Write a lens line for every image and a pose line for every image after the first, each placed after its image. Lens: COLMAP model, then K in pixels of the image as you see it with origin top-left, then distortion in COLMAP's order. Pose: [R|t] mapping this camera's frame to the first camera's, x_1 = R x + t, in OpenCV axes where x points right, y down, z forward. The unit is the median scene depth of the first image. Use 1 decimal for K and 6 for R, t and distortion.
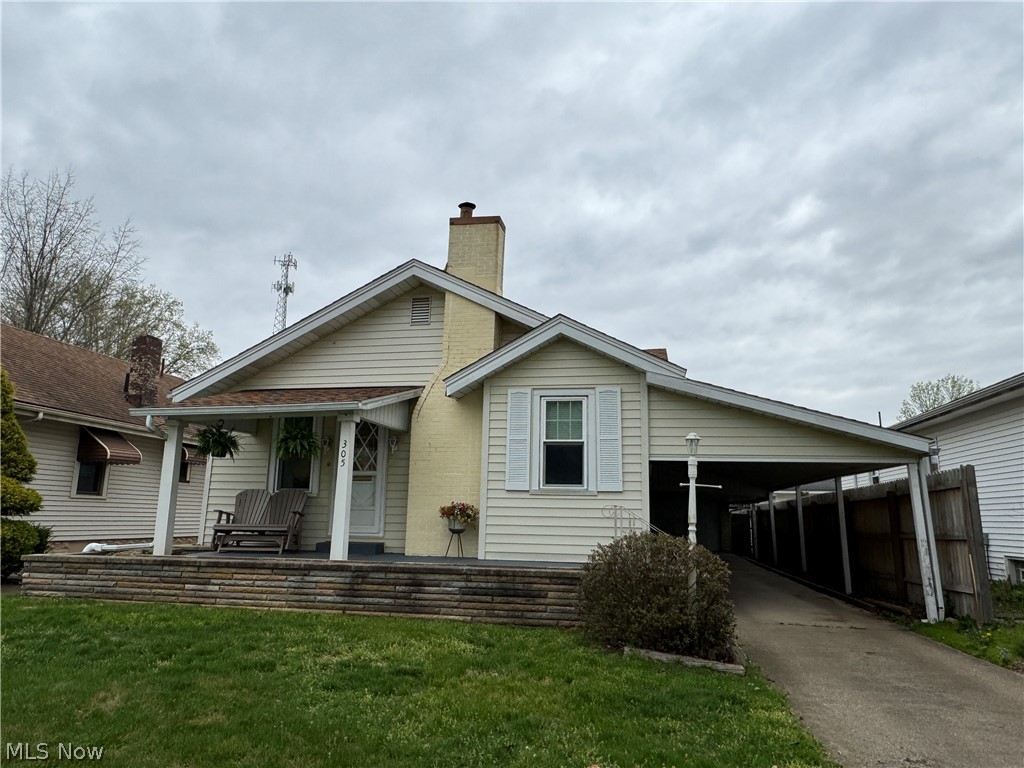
lens RADIAL K [[657.3, 0, 512.0], [0, 657.3, 384.0], [0, 0, 1]] dist [-0.008398, 0.005648]
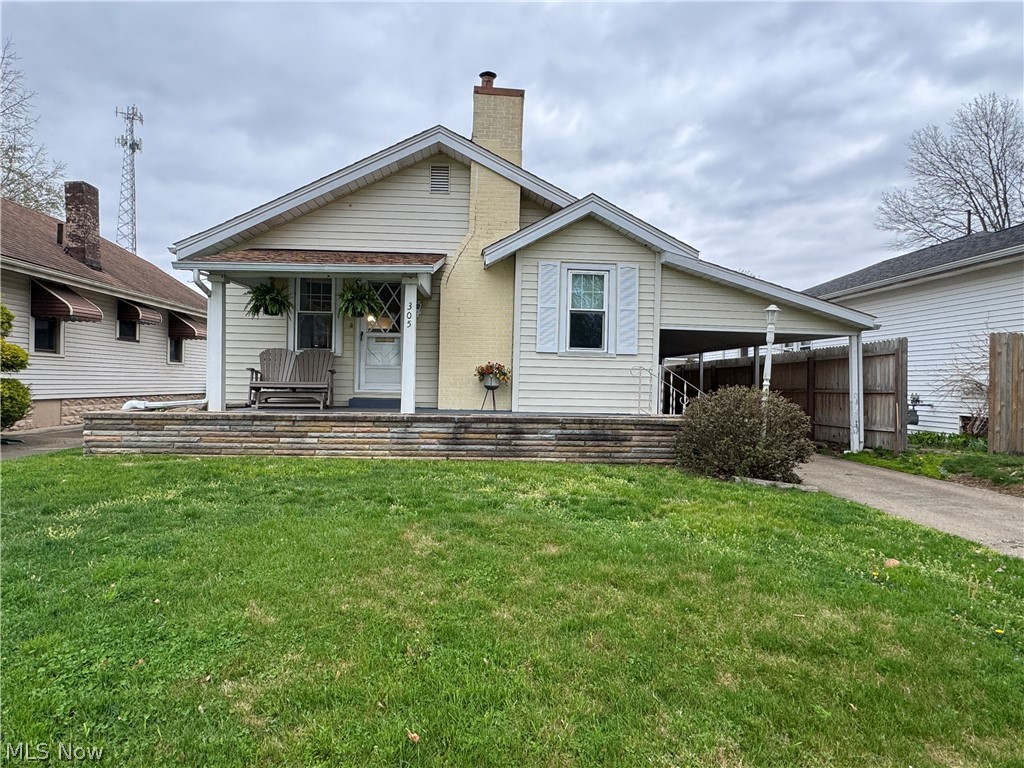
lens RADIAL K [[573.2, 0, 512.0], [0, 573.2, 384.0], [0, 0, 1]] dist [-0.004423, 0.000448]
pose [[0.969562, 0.000017, 0.244847, -0.296924], [-0.050752, 0.978295, 0.200904, 0.019575], [-0.239530, -0.207215, 0.948519, 0.063987]]
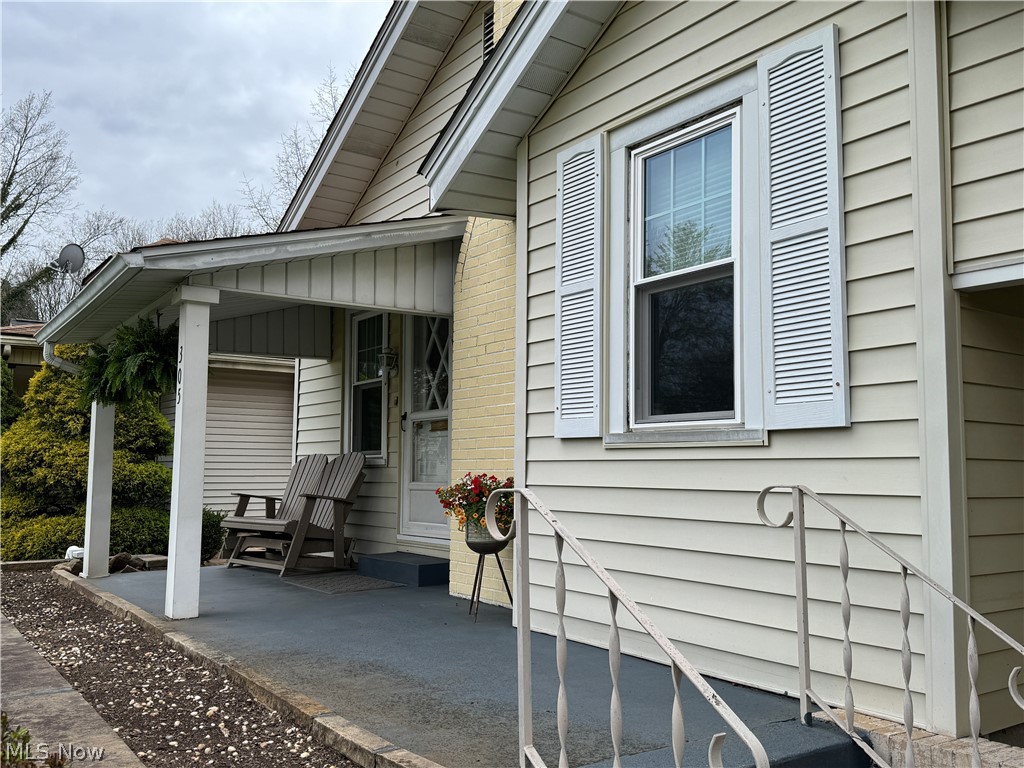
lens RADIAL K [[902.9, 0, 512.0], [0, 902.9, 384.0], [0, 0, 1]] dist [0.070258, -0.000331]
pose [[0.718759, -0.081888, -0.690420, 0.314312], [0.142423, 0.989323, 0.030929, 0.115733], [0.680515, -0.120562, 0.722747, 0.648574]]
